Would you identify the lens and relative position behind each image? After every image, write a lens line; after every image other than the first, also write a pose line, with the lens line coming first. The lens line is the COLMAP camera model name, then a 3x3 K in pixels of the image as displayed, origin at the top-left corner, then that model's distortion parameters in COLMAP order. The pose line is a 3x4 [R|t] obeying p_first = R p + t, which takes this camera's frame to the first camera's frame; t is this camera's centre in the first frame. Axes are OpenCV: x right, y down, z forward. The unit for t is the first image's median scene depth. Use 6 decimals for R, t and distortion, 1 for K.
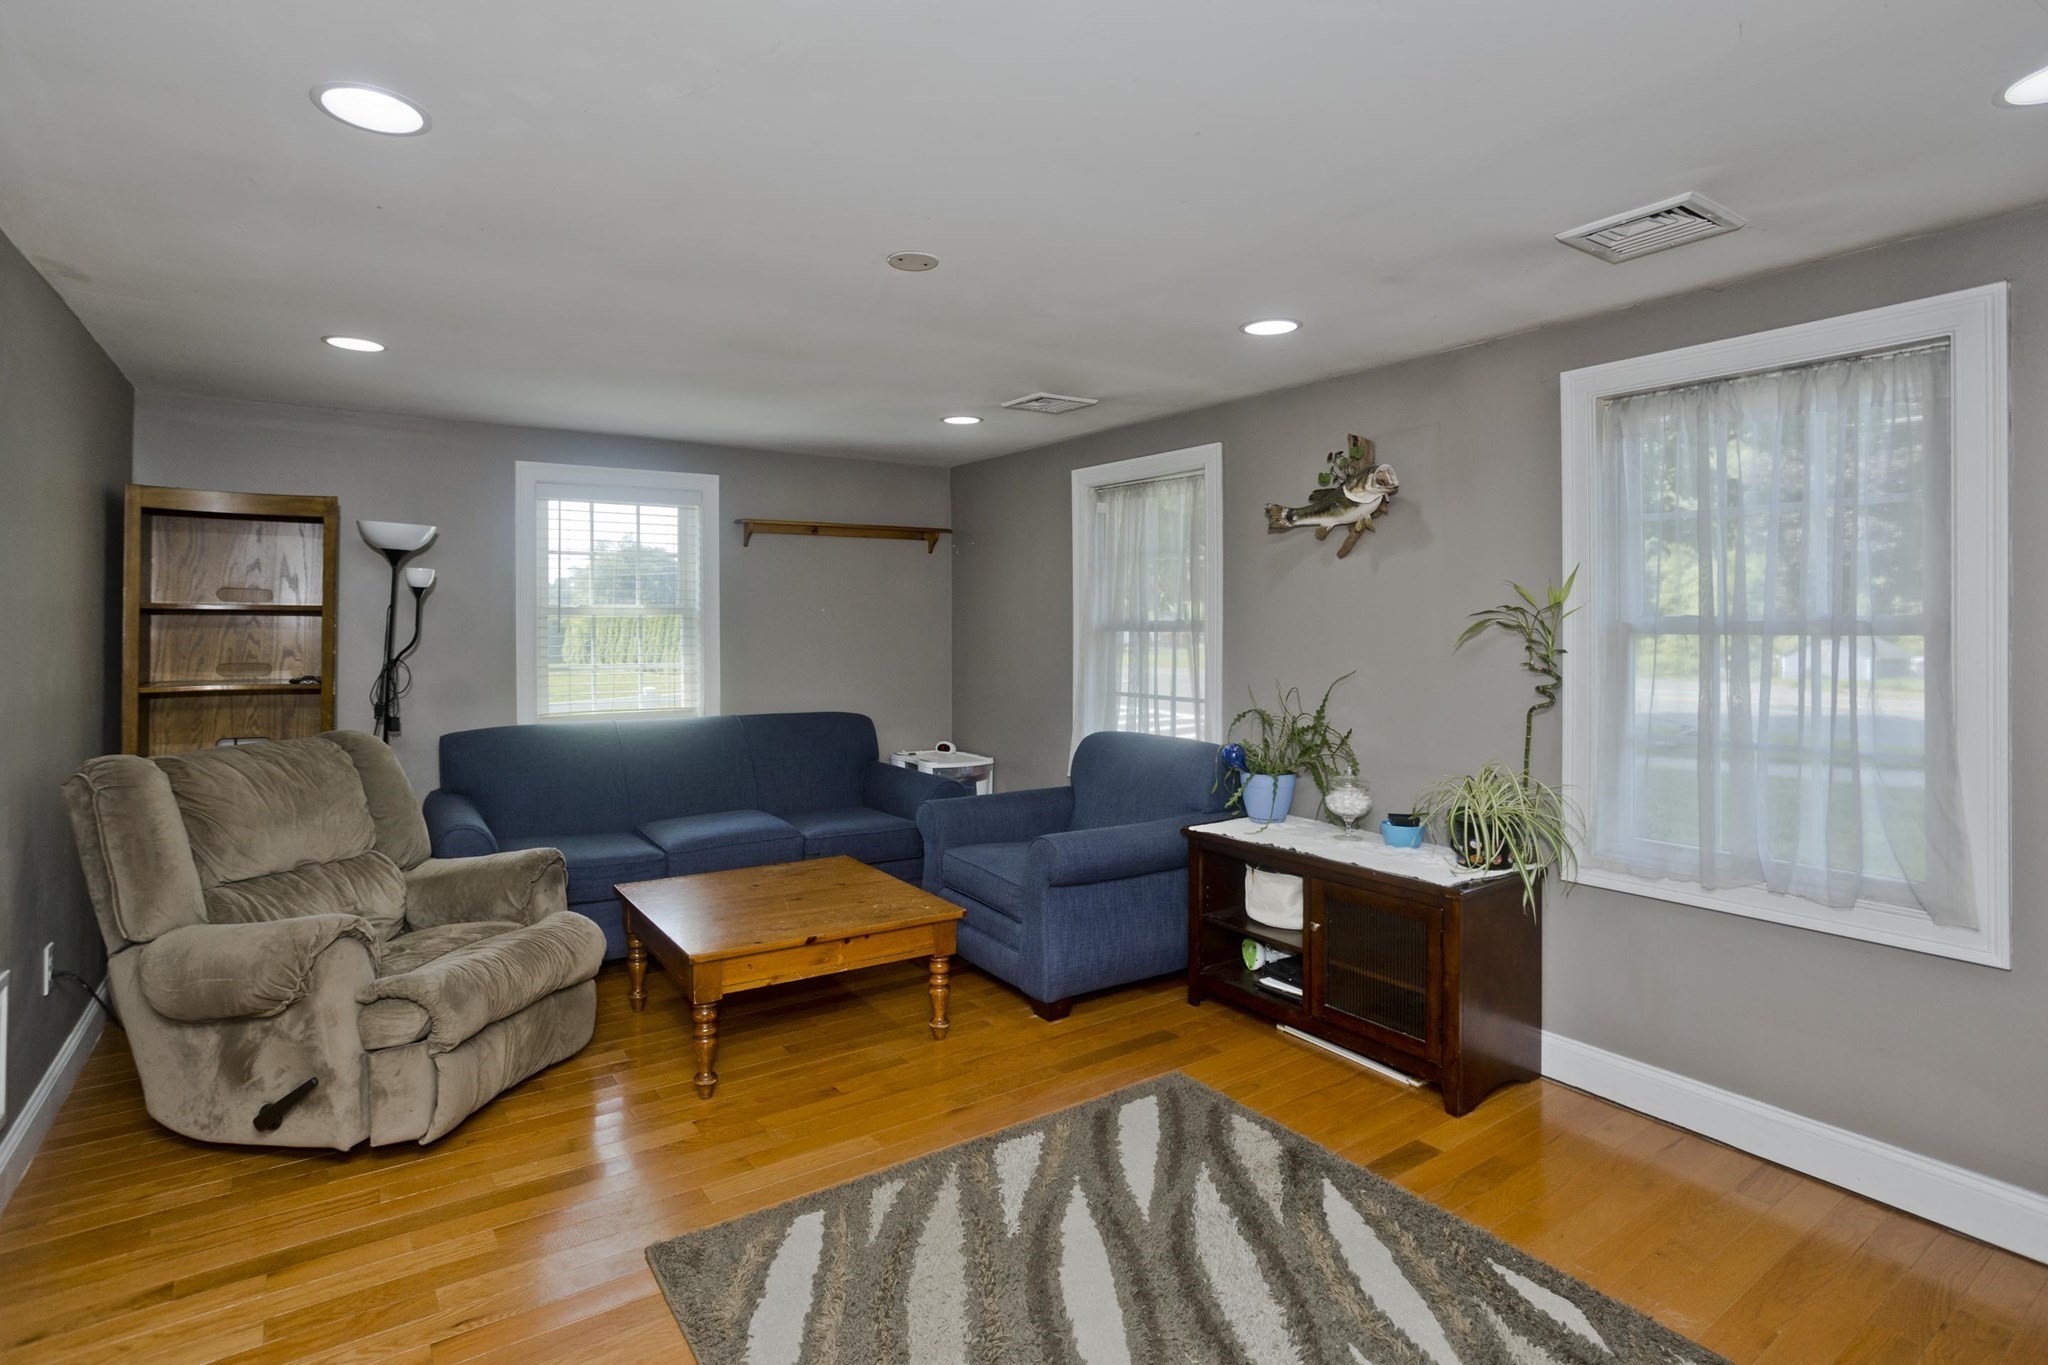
lens RADIAL K [[1013.1, 0, 1018.3], [0, 1013.1, 623.0], [0, 0, 1]] dist [-0.052755, 0.034898]
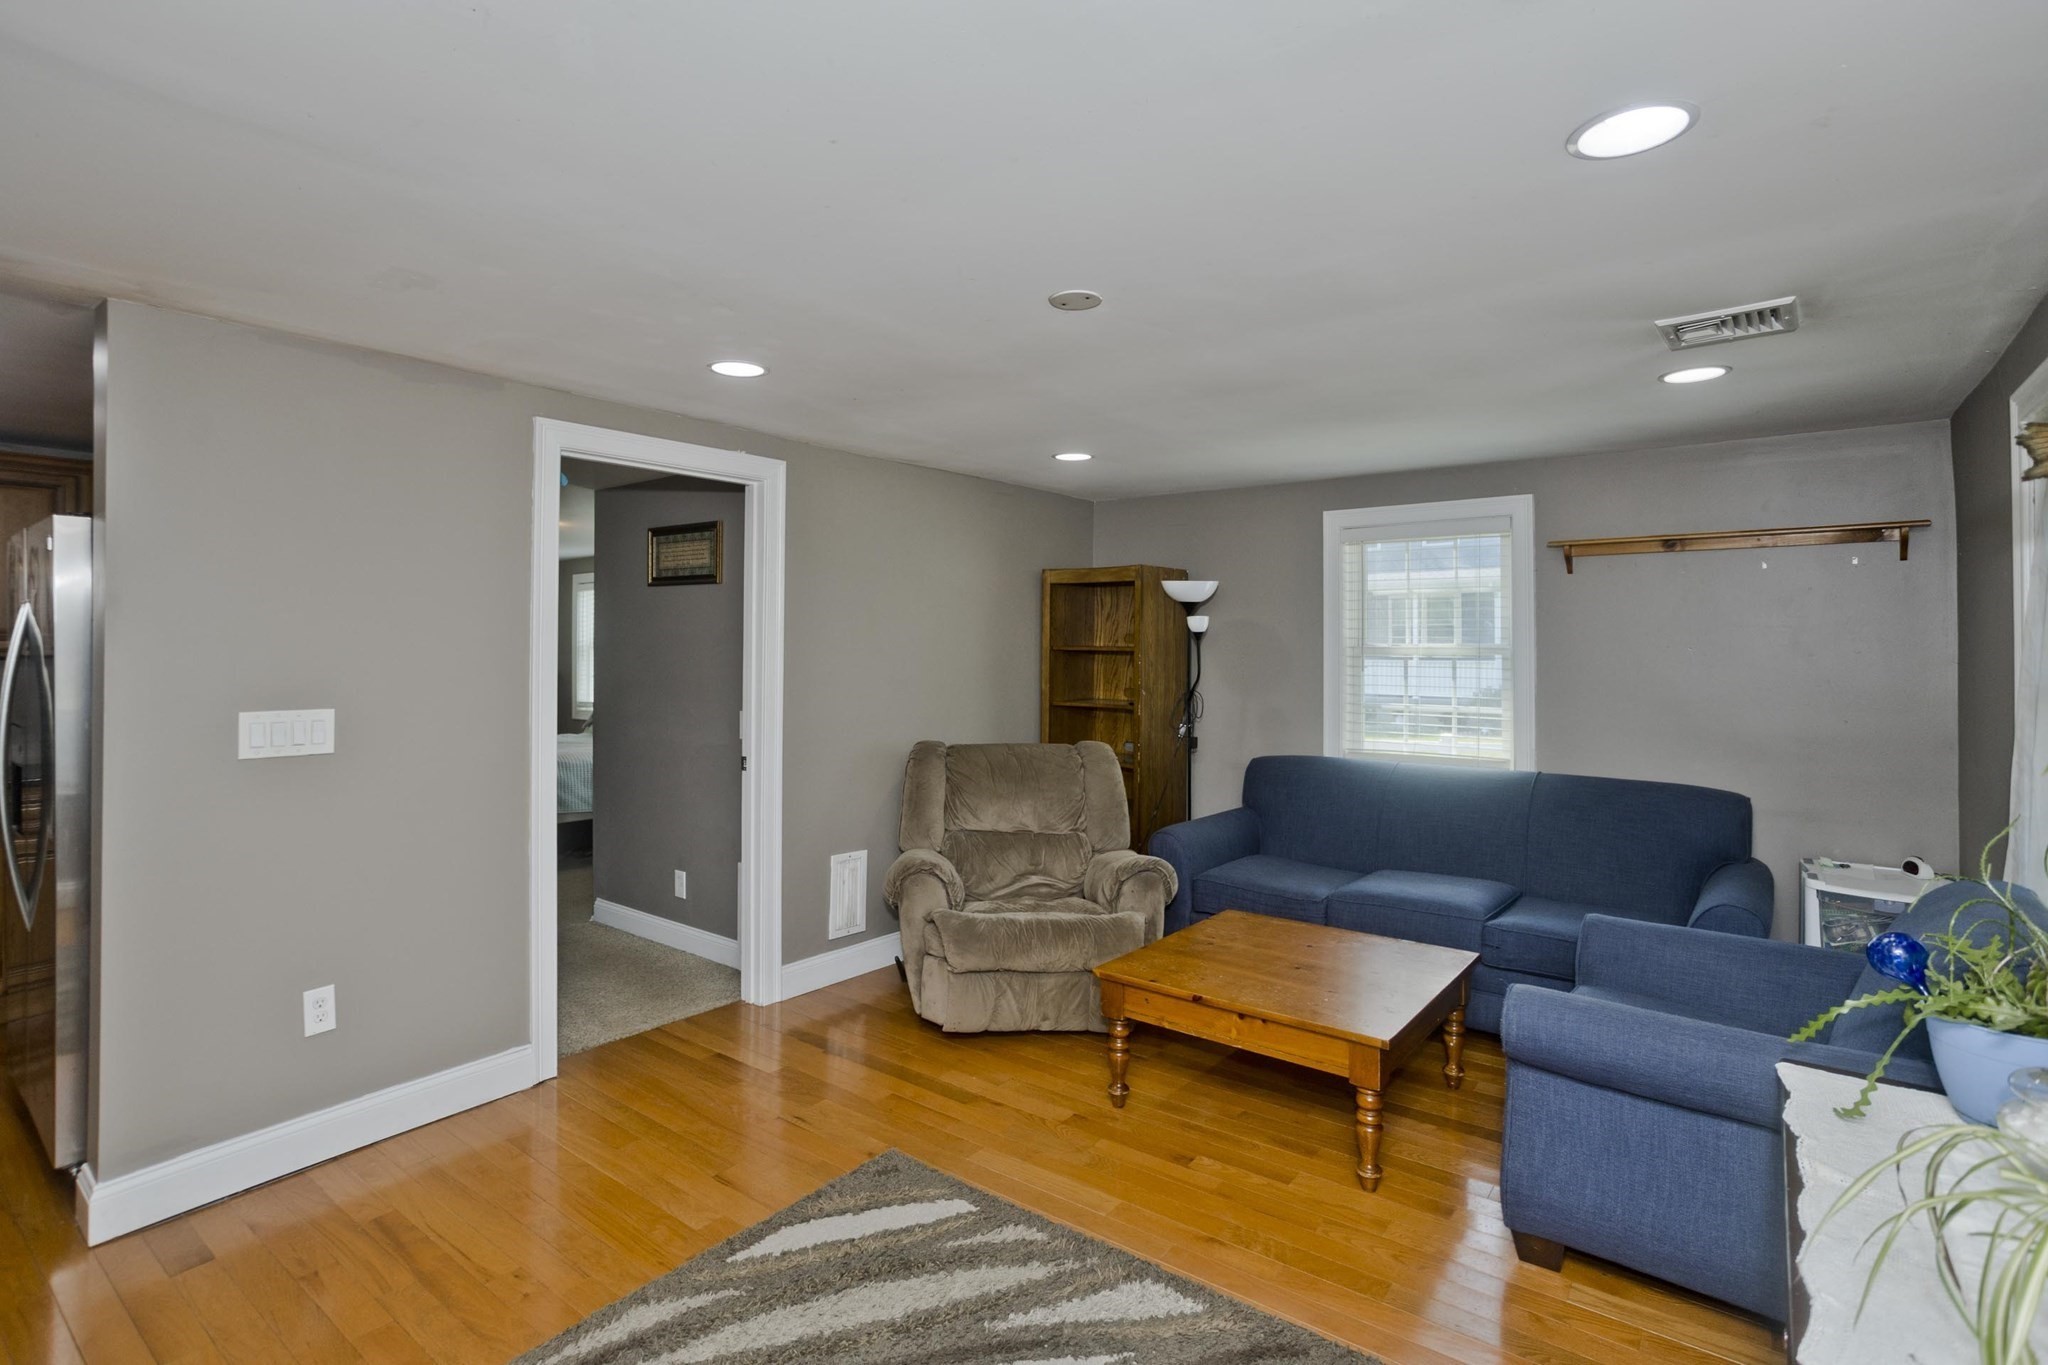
lens RADIAL K [[997.6, 0, 1022.3], [0, 997.6, 659.4], [0, 0, 1]] dist [-0.046681, 0.032618]
pose [[0.306270, 0.011027, -0.951881, 0.580294], [-0.004072, 0.999939, 0.010273, -0.017538], [0.951936, 0.000730, 0.306296, 0.492257]]
